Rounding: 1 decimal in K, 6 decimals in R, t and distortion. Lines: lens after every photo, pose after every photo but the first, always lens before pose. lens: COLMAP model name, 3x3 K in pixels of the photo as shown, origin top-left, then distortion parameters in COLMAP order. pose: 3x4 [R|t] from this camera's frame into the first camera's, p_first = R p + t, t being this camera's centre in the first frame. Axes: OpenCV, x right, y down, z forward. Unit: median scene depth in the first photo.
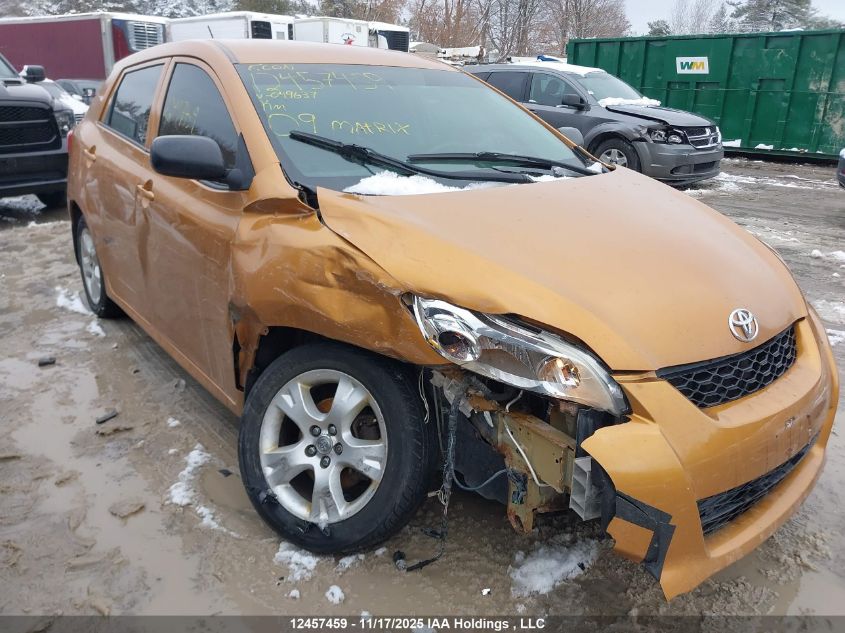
lens RADIAL K [[629.3, 0, 422.5], [0, 629.3, 316.5], [0, 0, 1]] dist [0.047132, -0.046131]
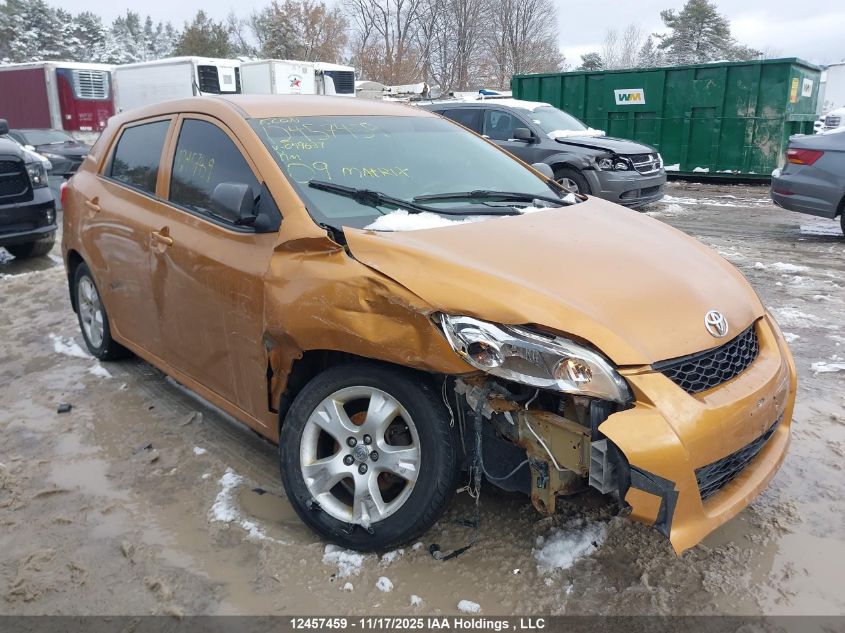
lens RADIAL K [[629.3, 0, 422.5], [0, 629.3, 316.5], [0, 0, 1]] dist [0.047132, -0.046131]
pose [[0.996165, -0.055368, 0.067741, -0.104243], [0.058715, 0.997098, -0.048458, 0.020243], [-0.064862, 0.052250, 0.996525, -0.128698]]
